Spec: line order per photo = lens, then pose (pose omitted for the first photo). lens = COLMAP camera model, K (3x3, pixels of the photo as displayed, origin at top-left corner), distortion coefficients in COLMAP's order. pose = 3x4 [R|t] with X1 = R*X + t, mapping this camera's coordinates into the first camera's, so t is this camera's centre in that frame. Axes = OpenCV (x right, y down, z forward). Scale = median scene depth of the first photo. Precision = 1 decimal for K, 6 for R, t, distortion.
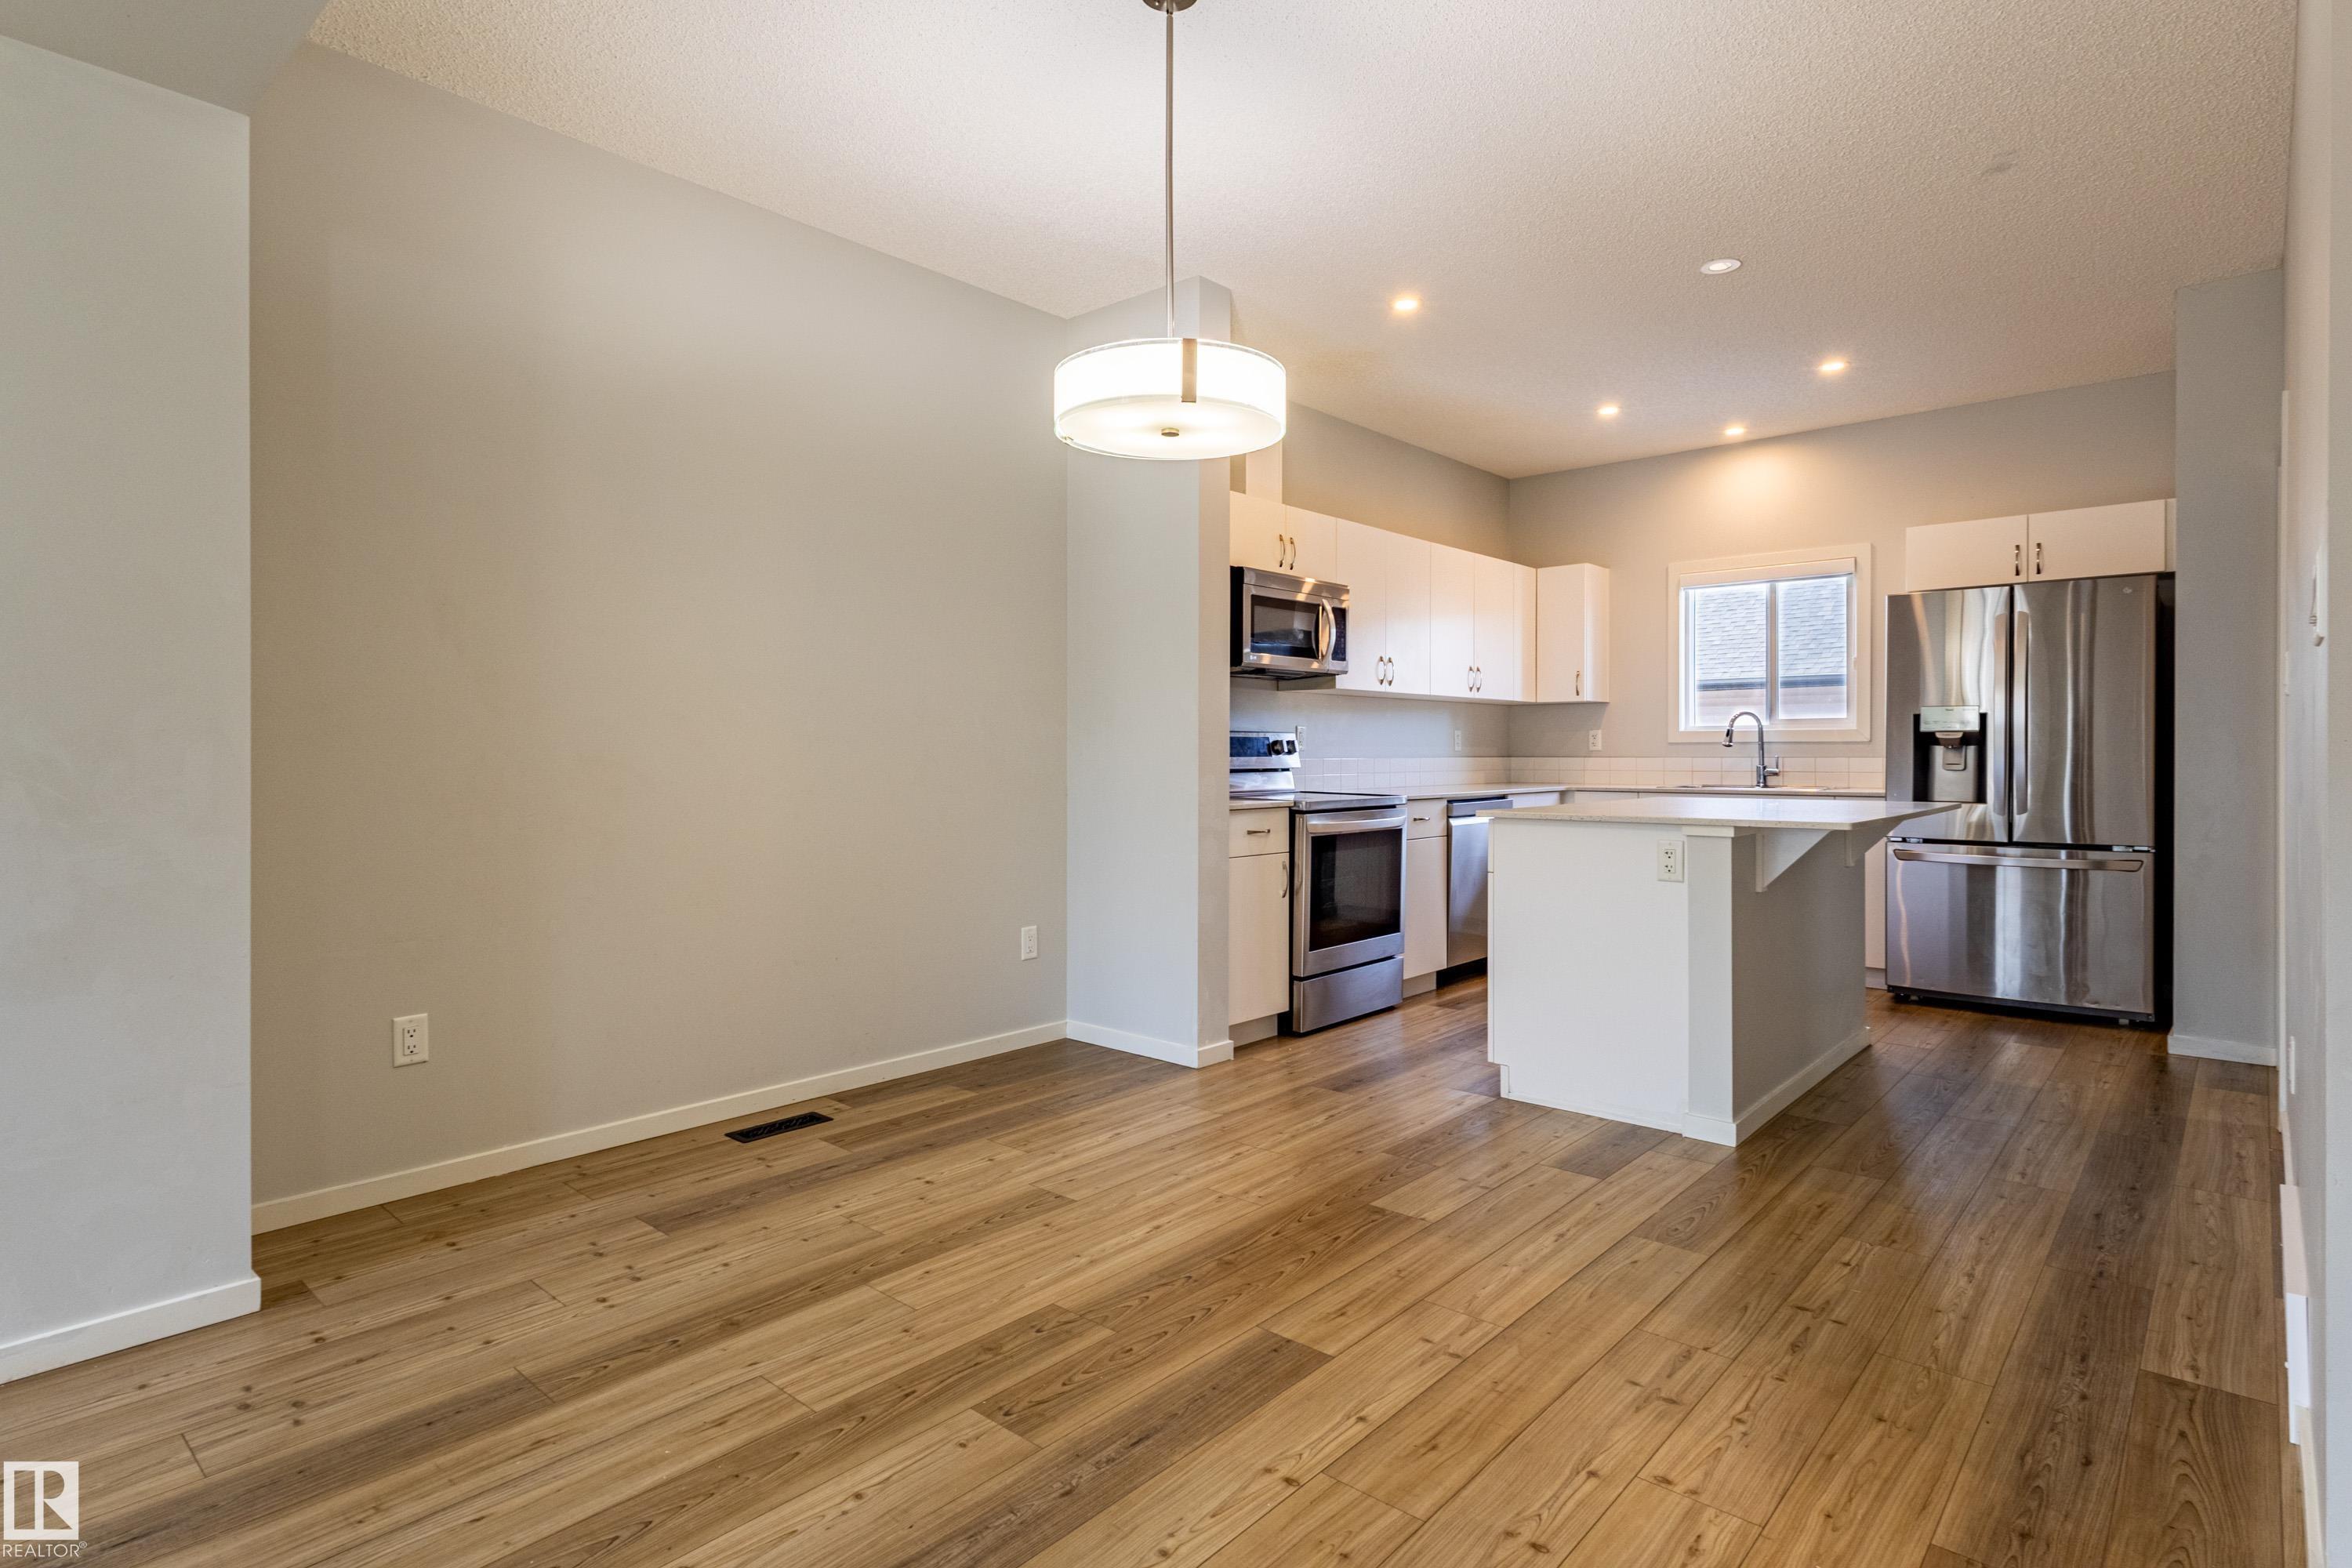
lens RADIAL K [[1200.7, 0, 1178.1], [0, 1200.7, 792.5], [0, 0, 1]] dist [-0.009992, 0.005456]
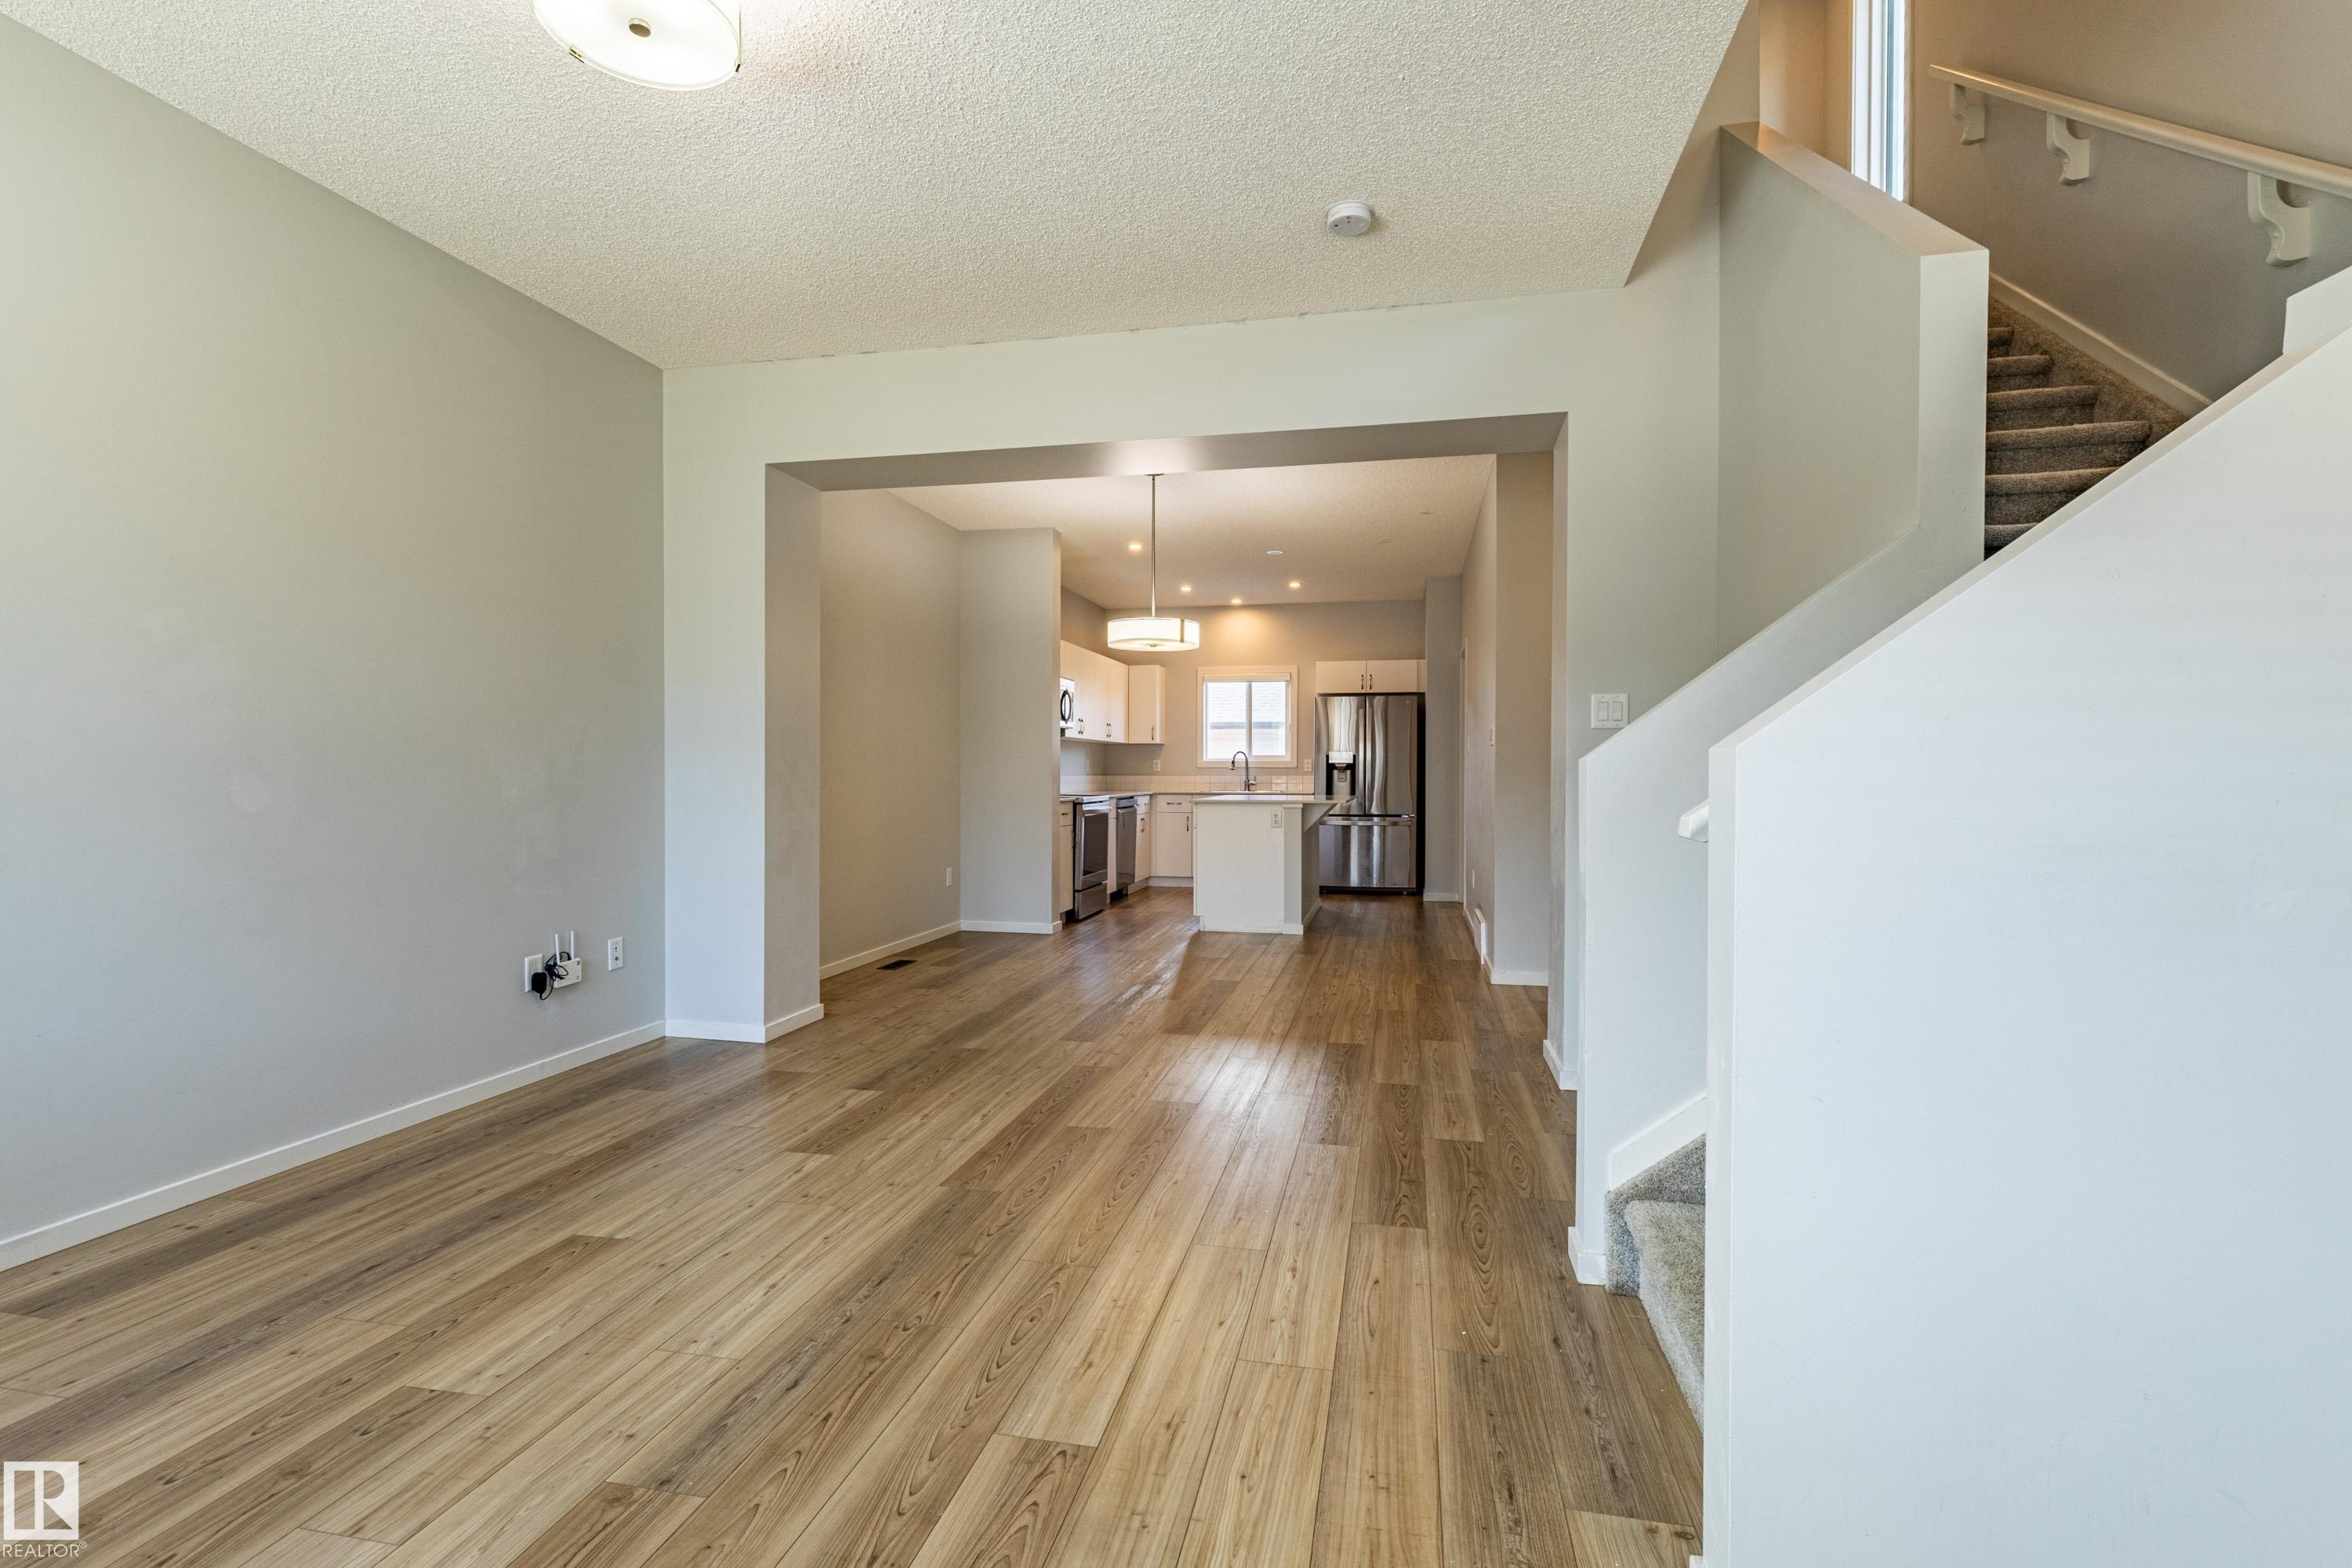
lens RADIAL K [[1095.3, 0, 1178.1], [0, 1095.3, 778.3], [0, 0, 1]] dist [0.002080, 0.002684]
pose [[0.869959, -0.001036, 0.493123, -0.562975], [0.014646, 0.999611, -0.023738, 0.017562], [-0.492907, 0.027874, 0.869636, -0.544249]]
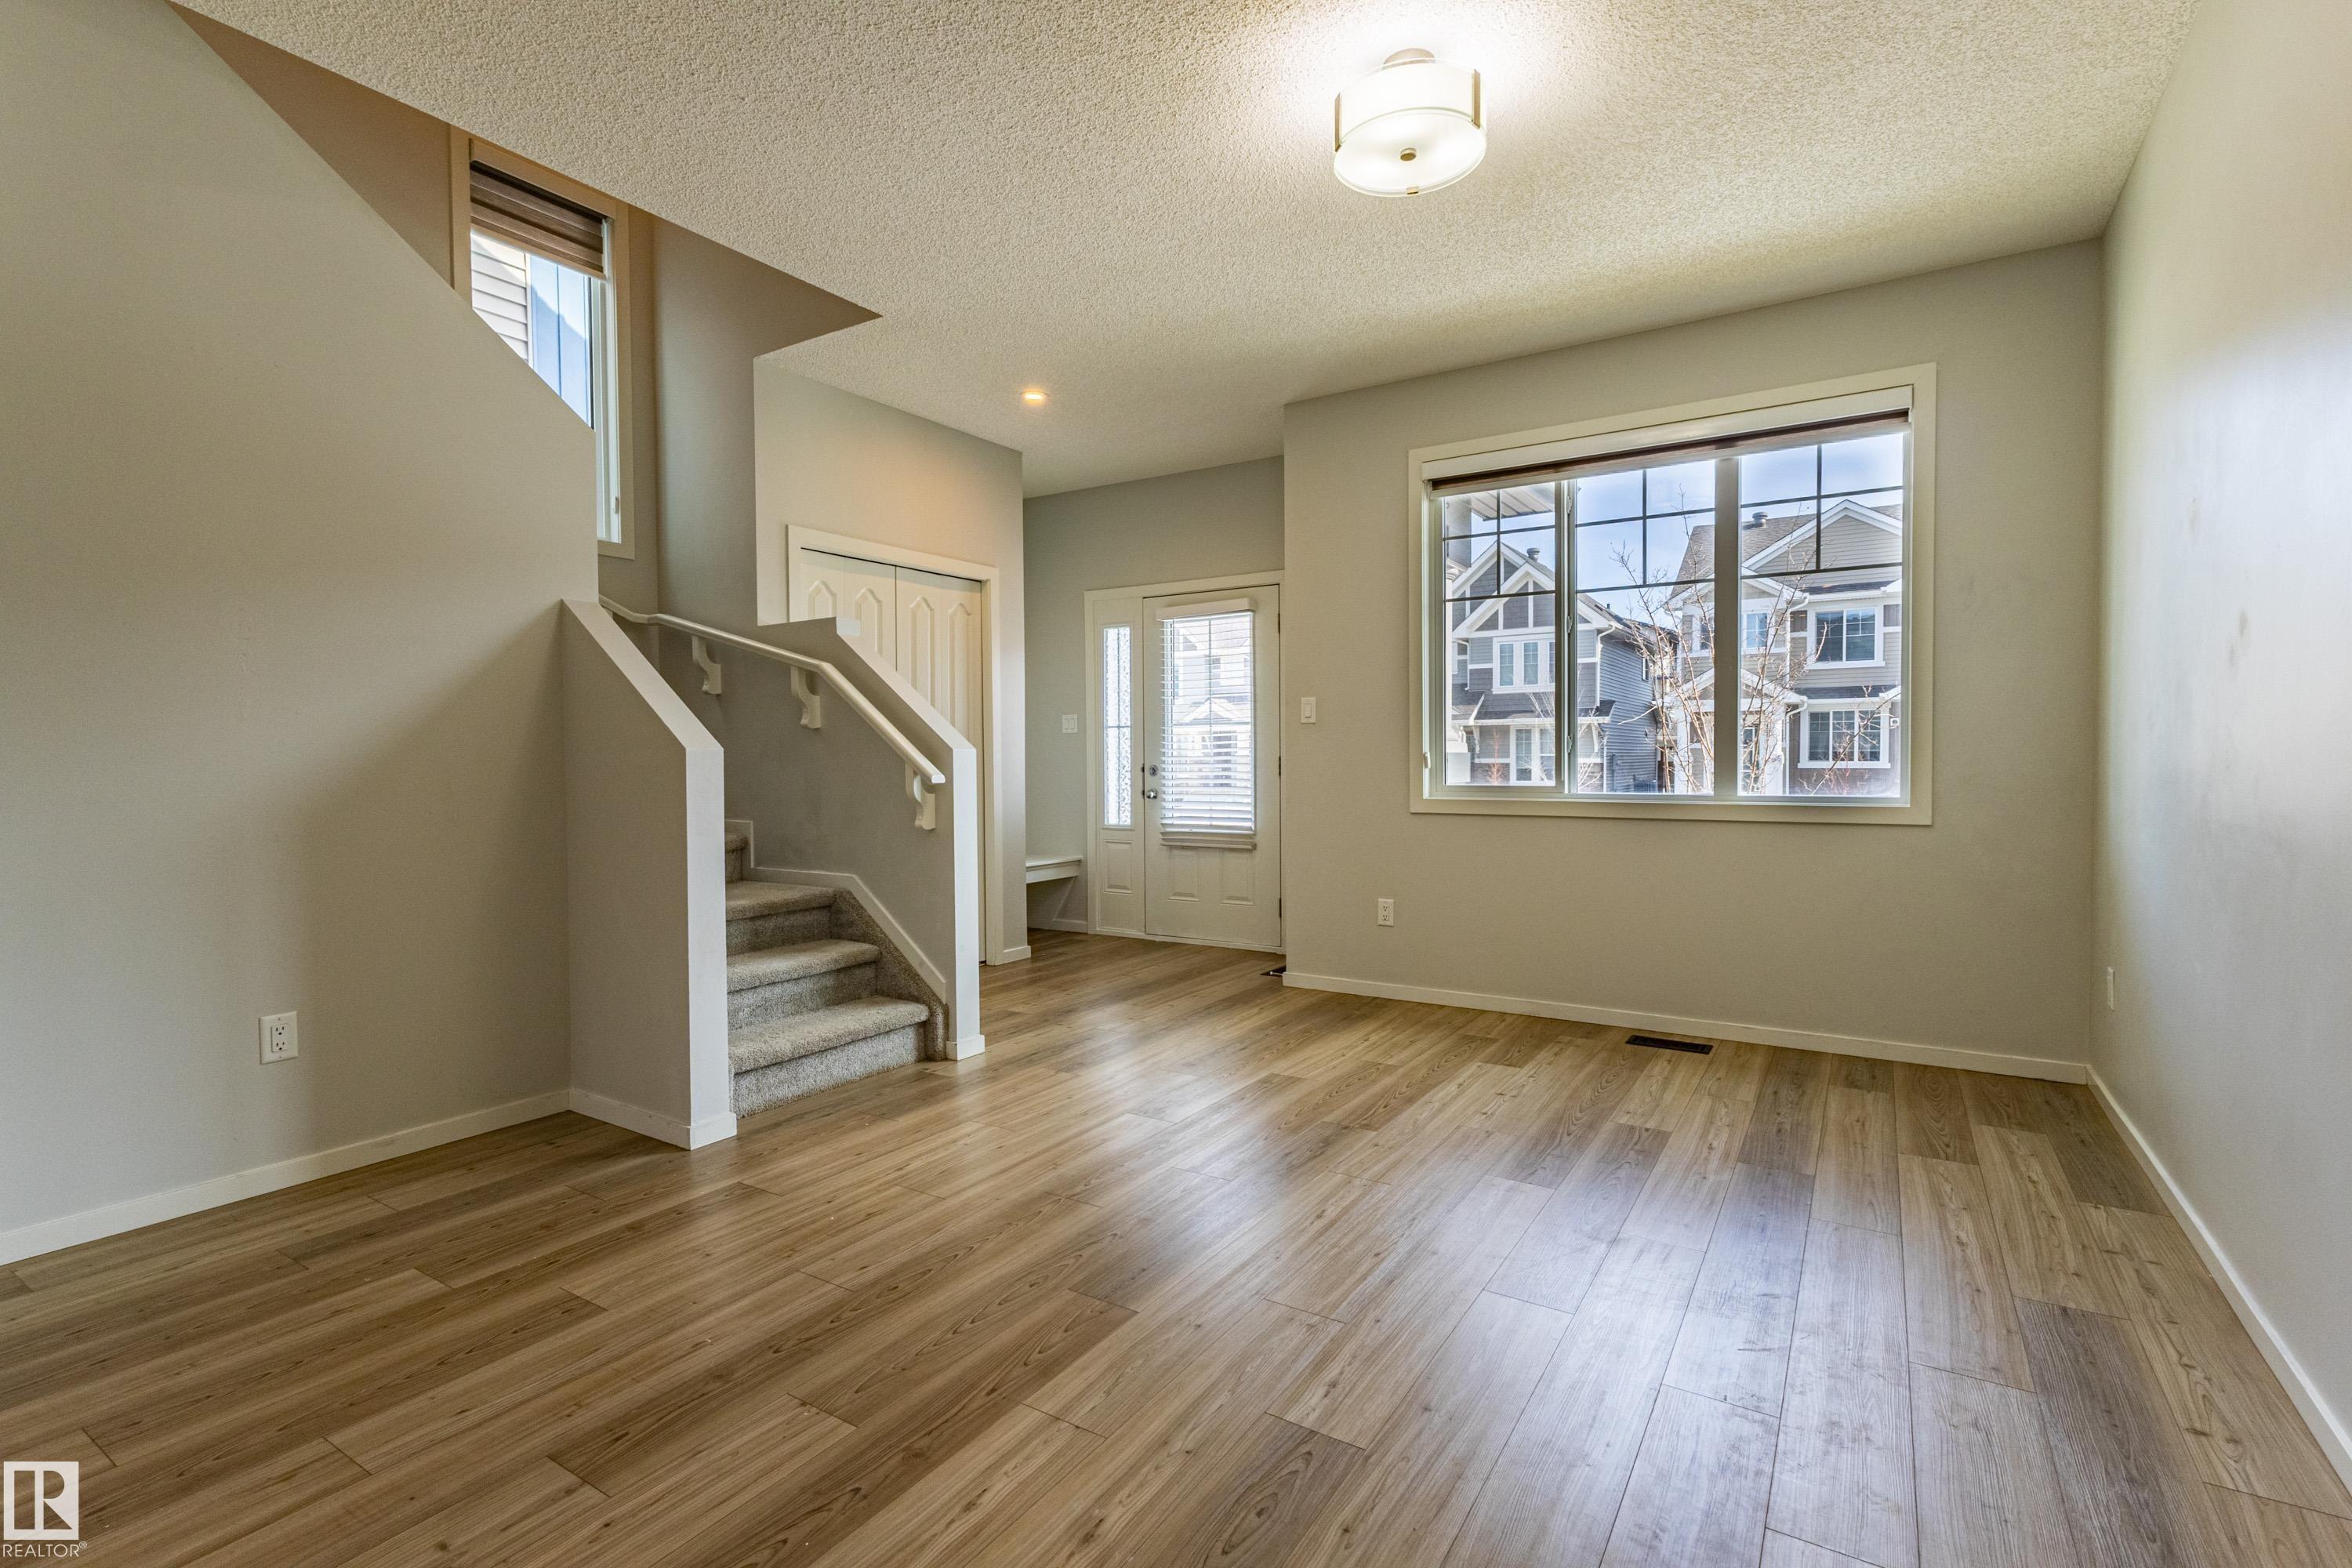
lens RADIAL K [[1095.3, 0, 1166.0], [0, 1095.3, 774.9], [0, 0, 1]] dist [0.002080, 0.002684]
pose [[-0.989122, 0.008273, -0.146865, -0.338105], [0.001265, 0.998859, 0.047743, -0.013900], [0.147092, 0.047038, -0.988004, 0.439513]]
